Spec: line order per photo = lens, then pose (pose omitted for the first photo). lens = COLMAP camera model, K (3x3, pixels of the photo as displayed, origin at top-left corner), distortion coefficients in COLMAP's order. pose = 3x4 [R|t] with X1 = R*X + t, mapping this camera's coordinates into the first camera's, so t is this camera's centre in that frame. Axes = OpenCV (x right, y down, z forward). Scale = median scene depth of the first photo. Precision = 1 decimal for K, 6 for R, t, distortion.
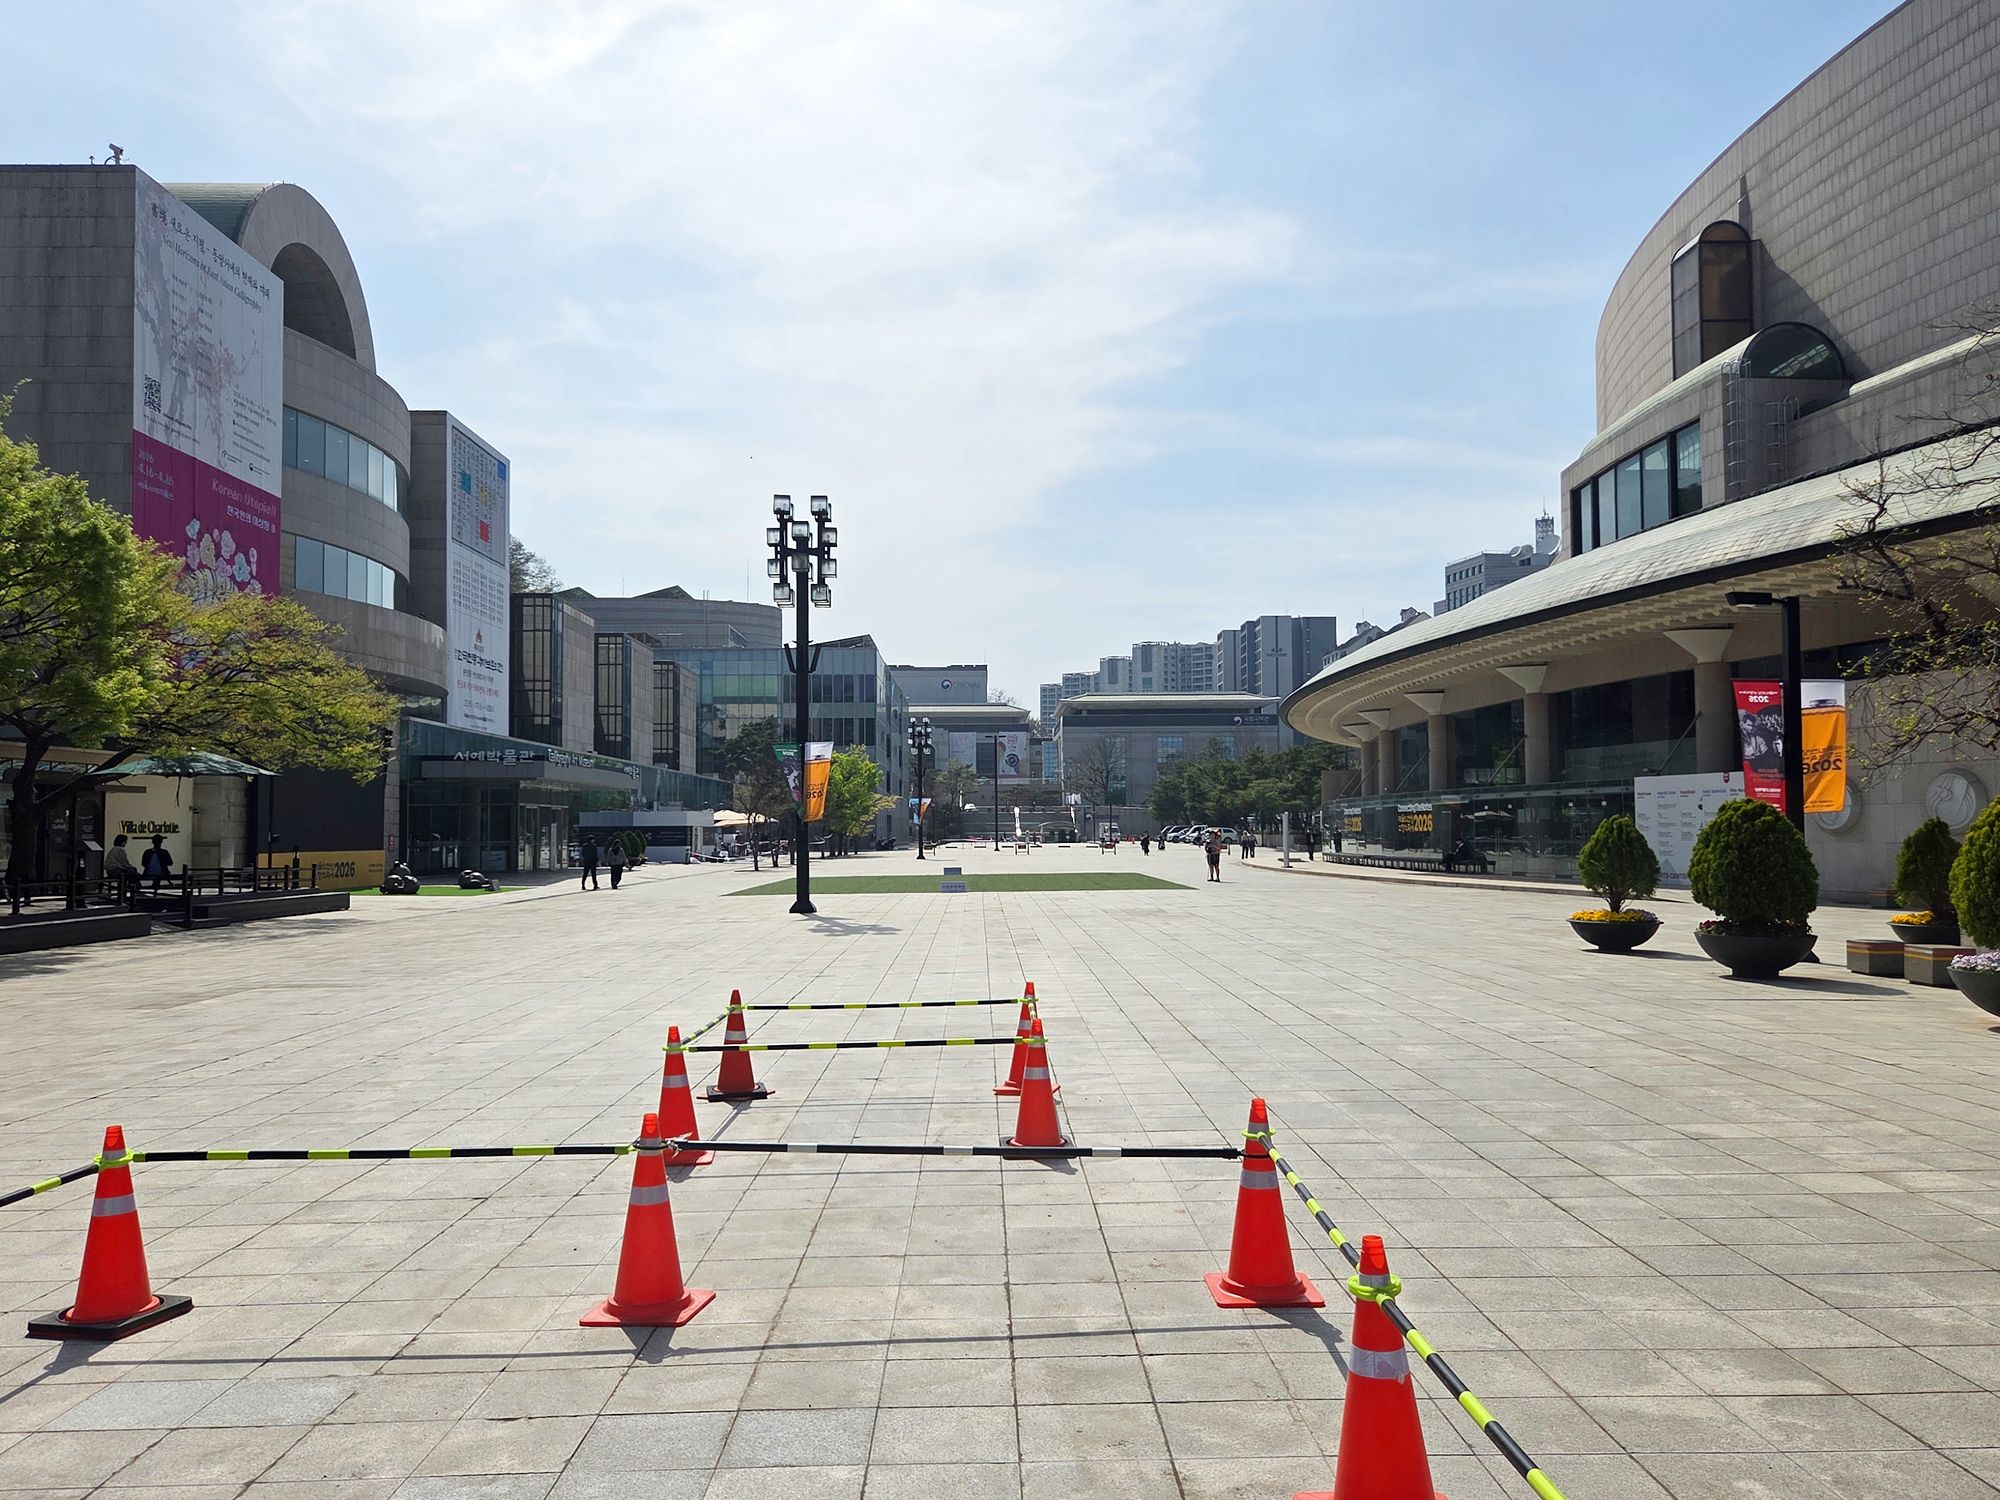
lens RADIAL K [[1551.0, 0, 991.6], [0, 1551.0, 758.9], [0, 0, 1]] dist [0.073813, -0.064083]
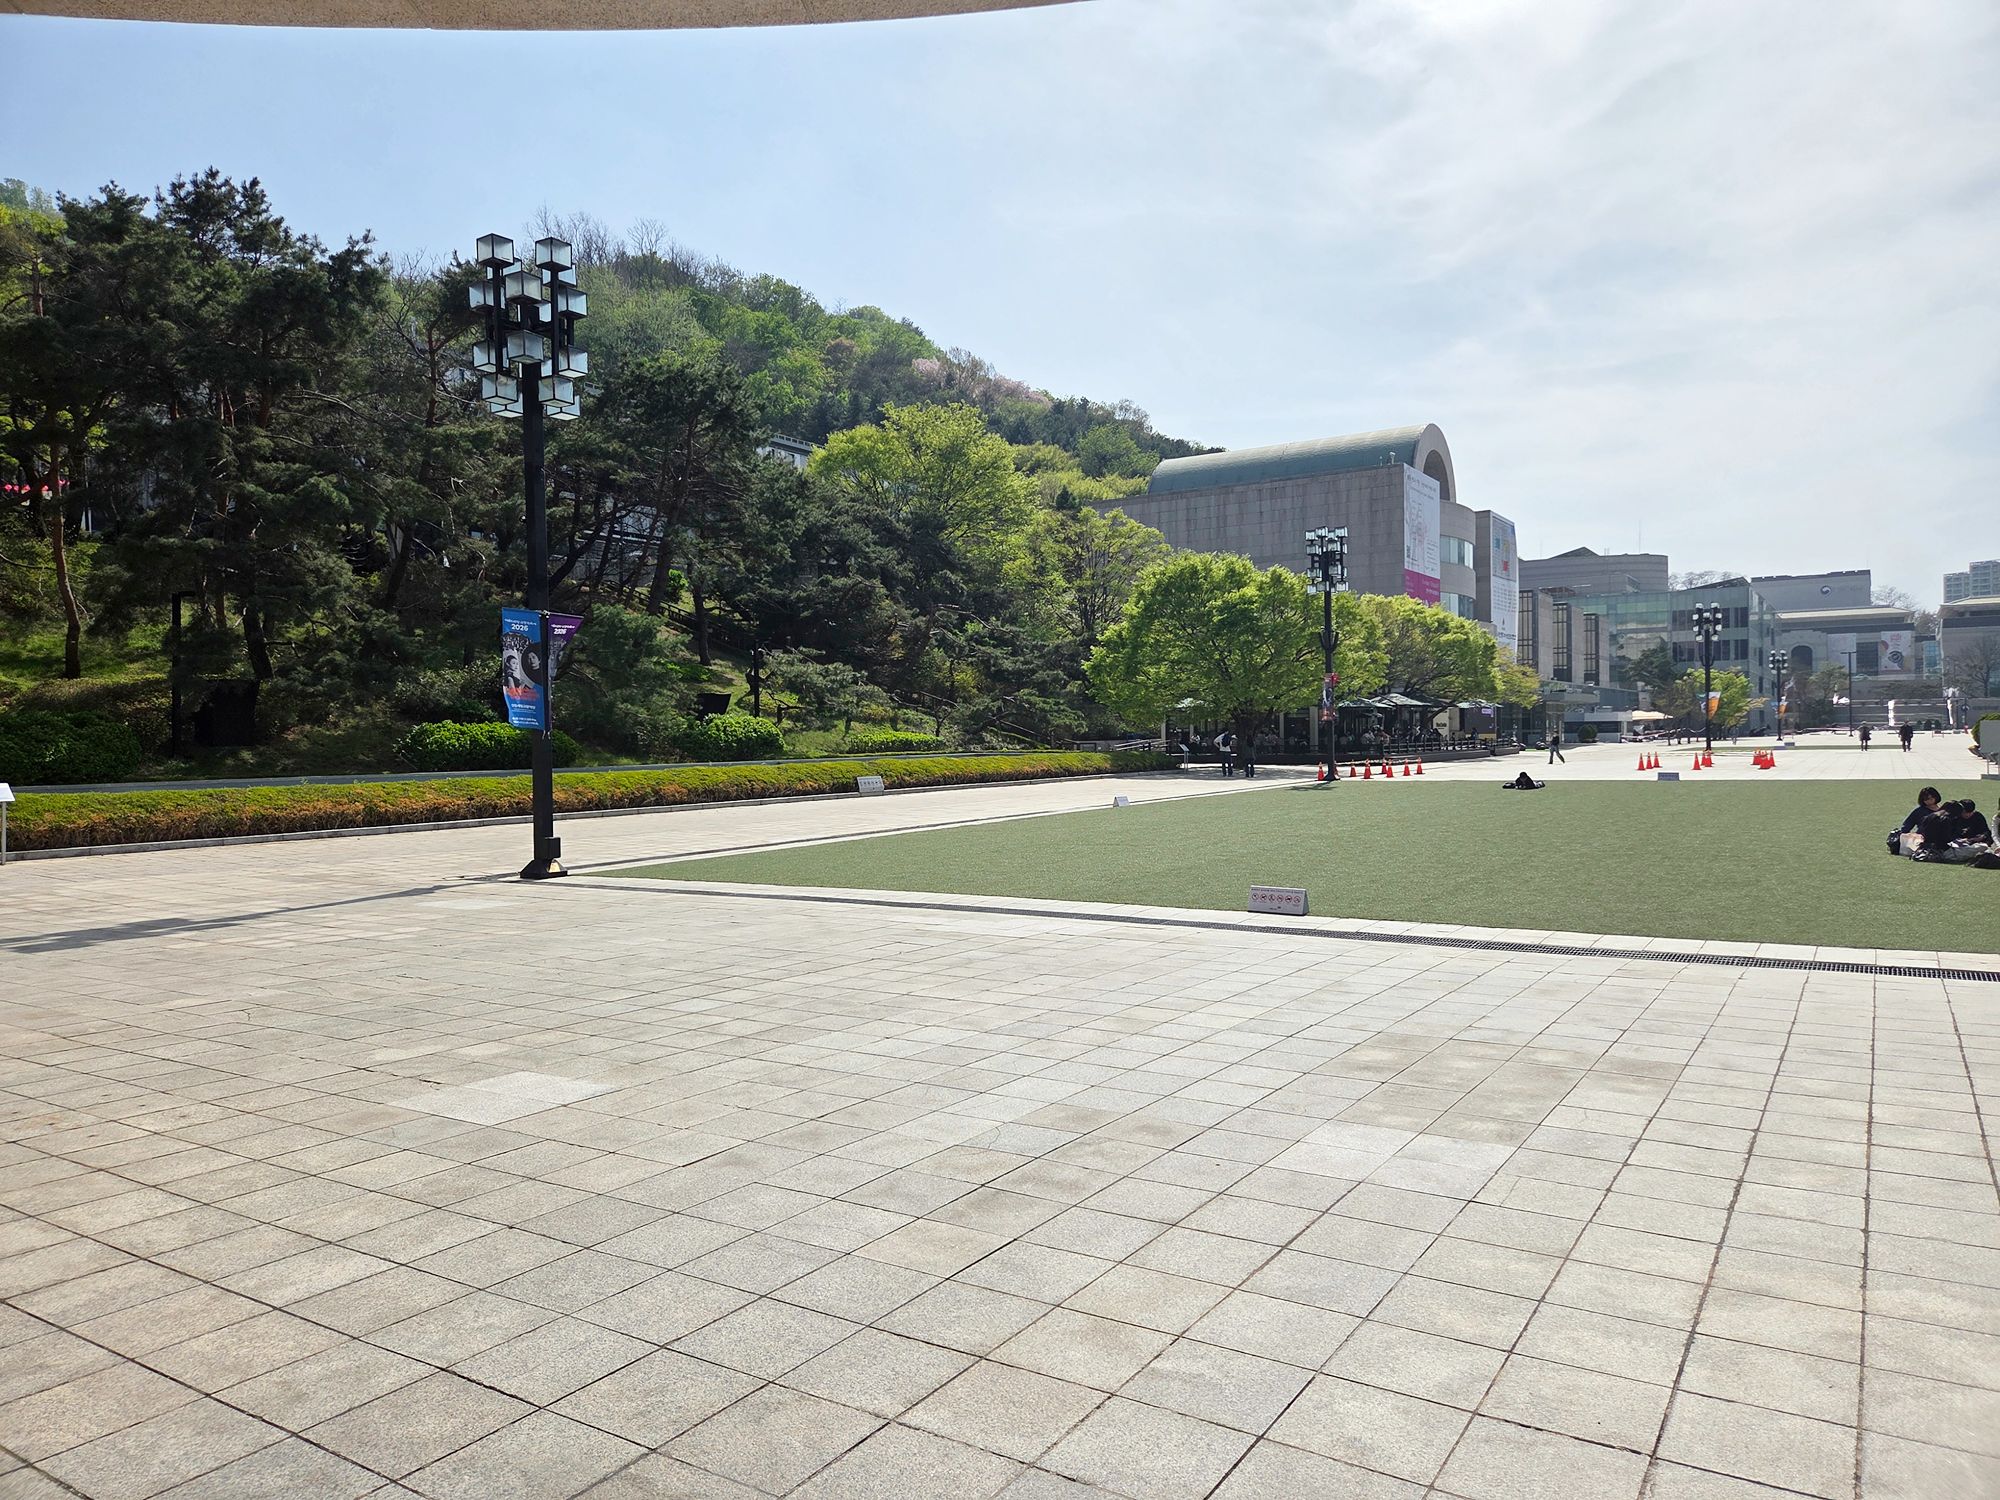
lens RADIAL K [[1333.9, 0, 1008.8], [0, 1333.9, 744.0], [0, 0, 1]] dist [0.069141, -0.056691]
pose [[0.836840, -0.000975, -0.547446, 0.093485], [0.034400, 0.998116, 0.050806, -0.050368], [0.546365, -0.061349, 0.835297, -1.019127]]
